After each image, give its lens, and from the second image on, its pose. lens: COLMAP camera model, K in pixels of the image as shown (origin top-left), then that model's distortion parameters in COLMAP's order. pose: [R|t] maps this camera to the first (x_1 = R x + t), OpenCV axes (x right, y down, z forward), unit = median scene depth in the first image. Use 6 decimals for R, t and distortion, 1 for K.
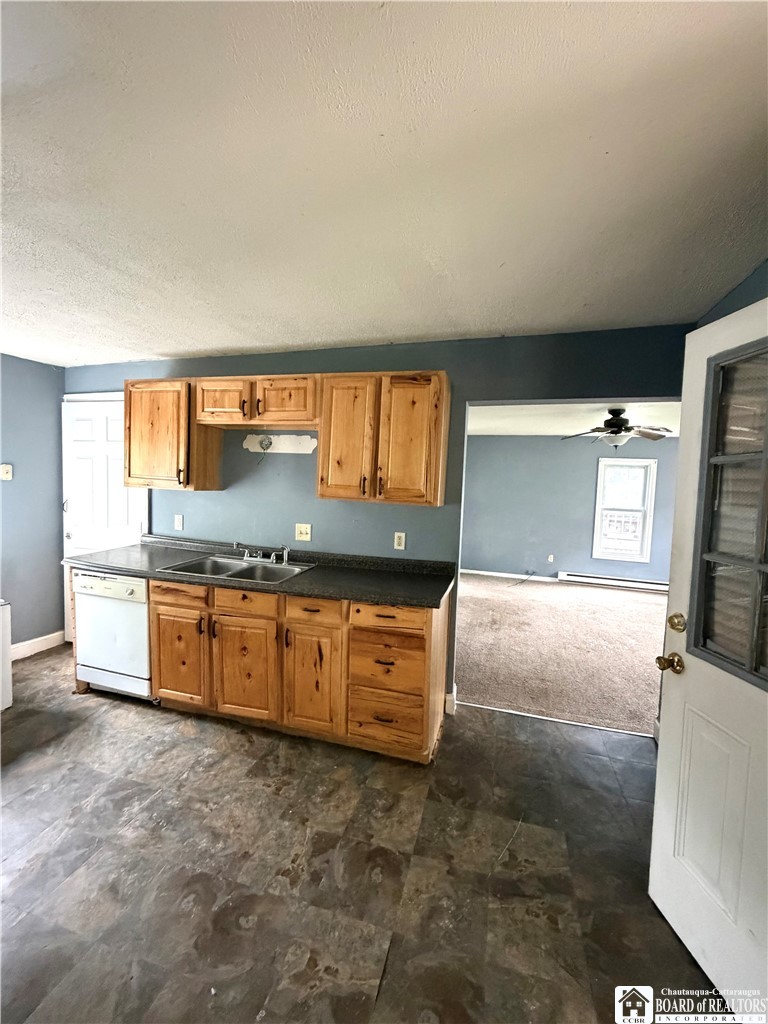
lens RADIAL K [[450.6, 0, 384.0], [0, 450.6, 512.0], [0, 0, 1]] dist [0.000234, -0.000097]
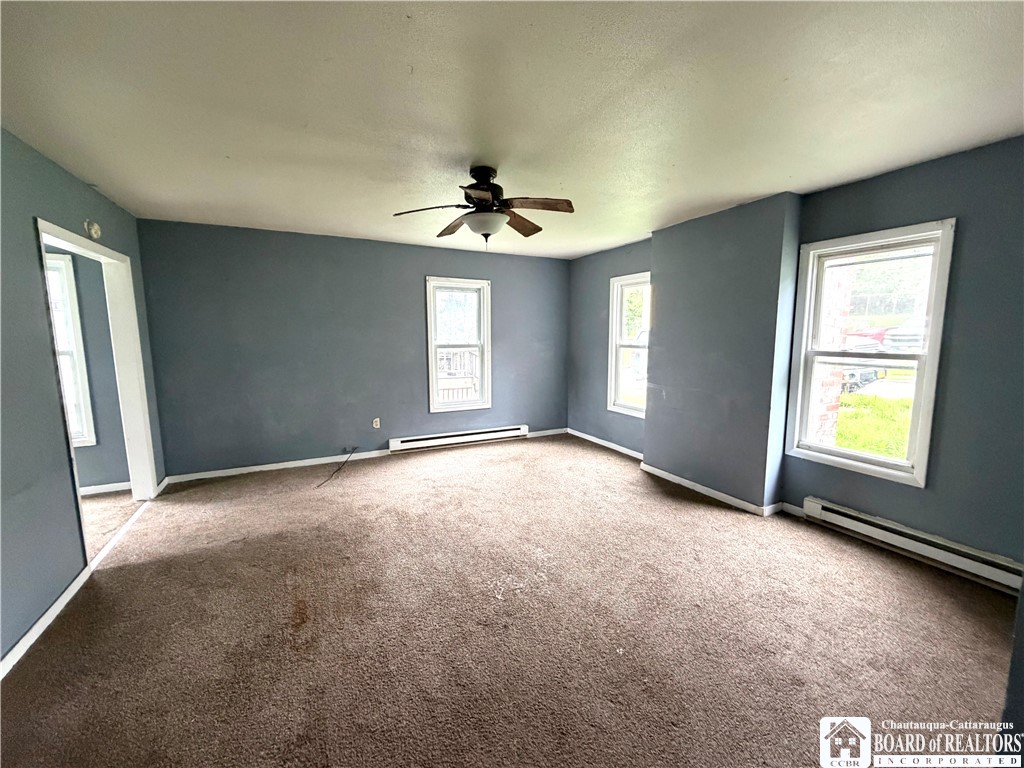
lens RADIAL K [[417.8, 0, 512.0], [0, 417.8, 384.0], [0, 0, 1]] dist [-0.000668, -0.000095]
pose [[0.738660, -0.127167, 0.661974, 0.125579], [0.078870, 0.991603, 0.102483, -0.007101], [-0.669448, -0.023491, 0.742487, 0.453939]]
